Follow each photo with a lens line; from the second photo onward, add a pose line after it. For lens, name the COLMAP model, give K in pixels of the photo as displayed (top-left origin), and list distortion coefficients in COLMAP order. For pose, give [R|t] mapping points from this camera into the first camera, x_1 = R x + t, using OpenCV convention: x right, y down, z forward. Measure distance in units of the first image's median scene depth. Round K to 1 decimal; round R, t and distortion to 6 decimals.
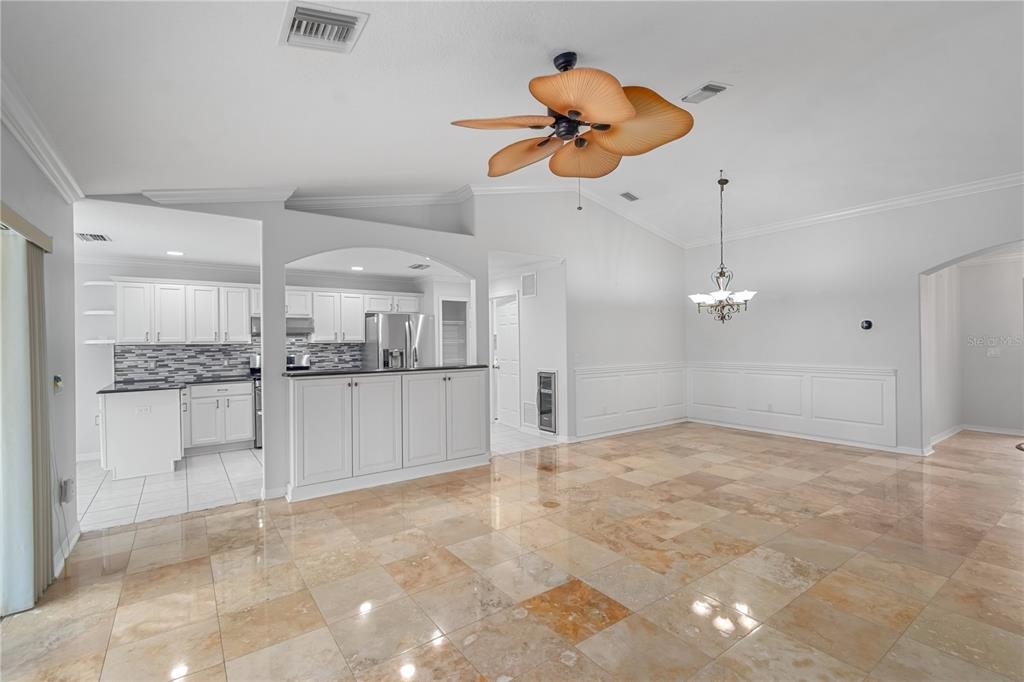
lens RADIAL K [[465.0, 0, 532.1], [0, 465.0, 342.2], [0, 0, 1]] dist [0.001079, 0.000220]
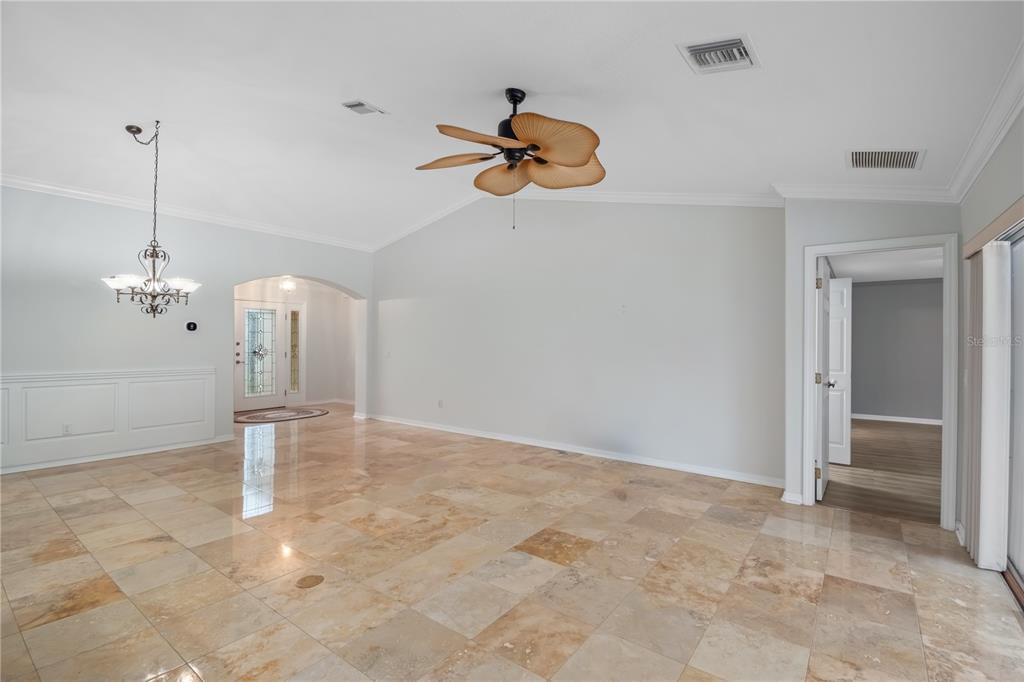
lens RADIAL K [[465.0, 0, 511.7], [0, 465.0, 335.5], [0, 0, 1]] dist [0.001079, 0.000220]
pose [[-0.272778, 0.018461, 0.961900, -0.467960], [-0.000726, 0.999812, -0.019394, 0.003121], [-0.962077, -0.005989, -0.272714, 0.606554]]
